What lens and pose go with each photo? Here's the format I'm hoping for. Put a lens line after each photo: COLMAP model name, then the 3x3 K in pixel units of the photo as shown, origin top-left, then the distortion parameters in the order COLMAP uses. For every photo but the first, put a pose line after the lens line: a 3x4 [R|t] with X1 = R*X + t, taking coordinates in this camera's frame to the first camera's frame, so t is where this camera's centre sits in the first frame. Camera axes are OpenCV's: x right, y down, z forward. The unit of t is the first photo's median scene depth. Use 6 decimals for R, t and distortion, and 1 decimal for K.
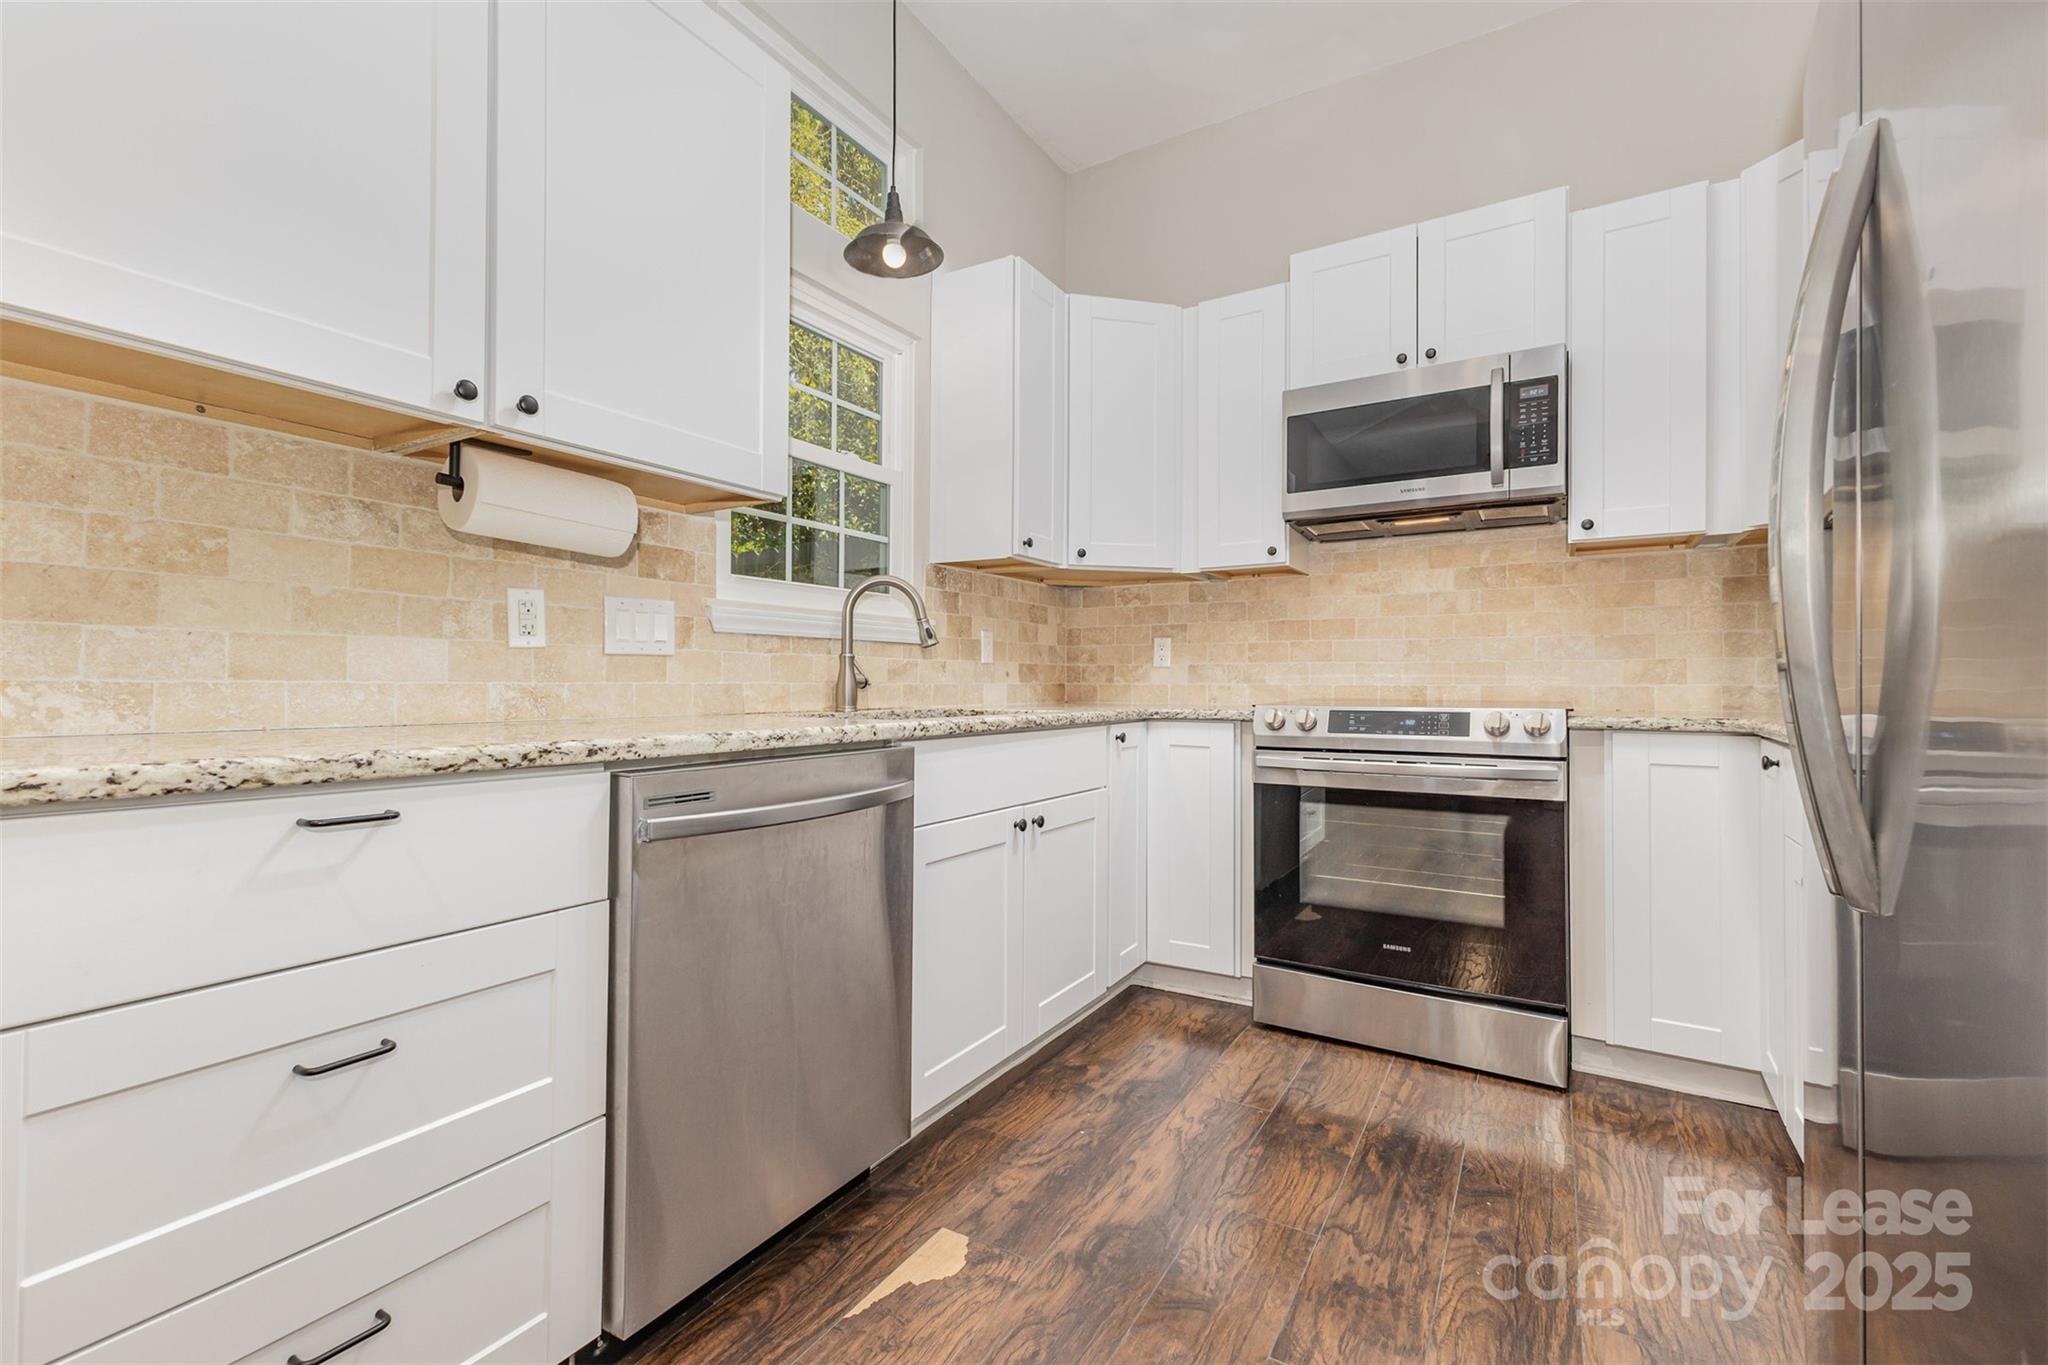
lens RADIAL K [[887.2, 0, 1030.1], [0, 887.2, 683.9], [0, 0, 1]] dist [0.000844, -0.000089]
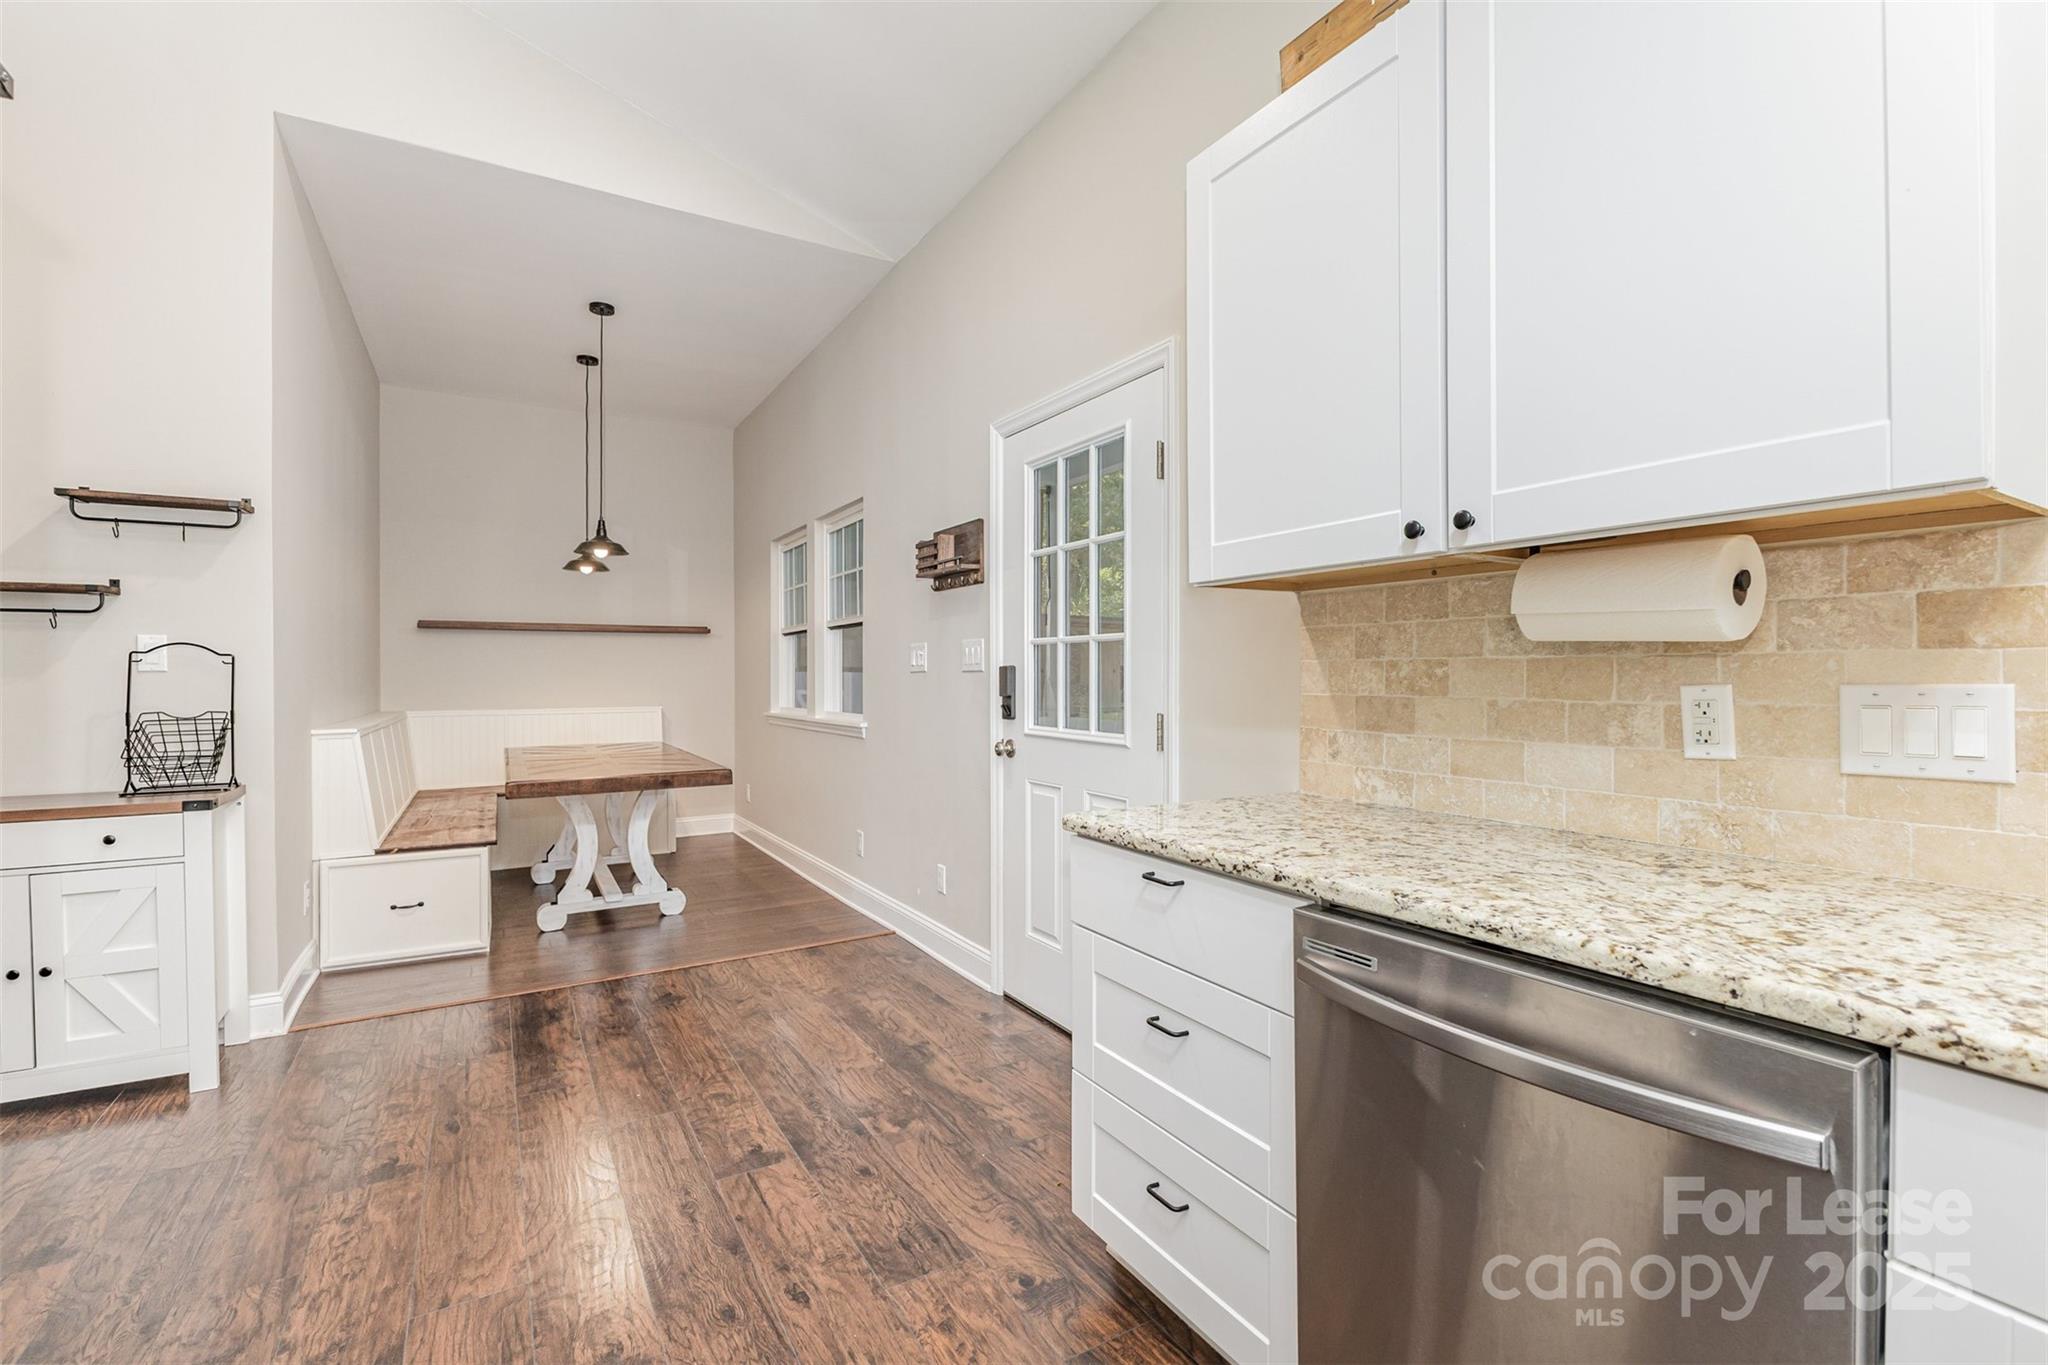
lens RADIAL K [[892.7, 0, 1023.6], [0, 892.7, 684.9], [0, 0, 1]] dist [-0.000783, 0.000061]
pose [[-0.476011, 0.004455, -0.879428, 0.516441], [0.004973, 0.999985, 0.002374, -0.136647], [0.879425, -0.003243, -0.476026, 1.026392]]
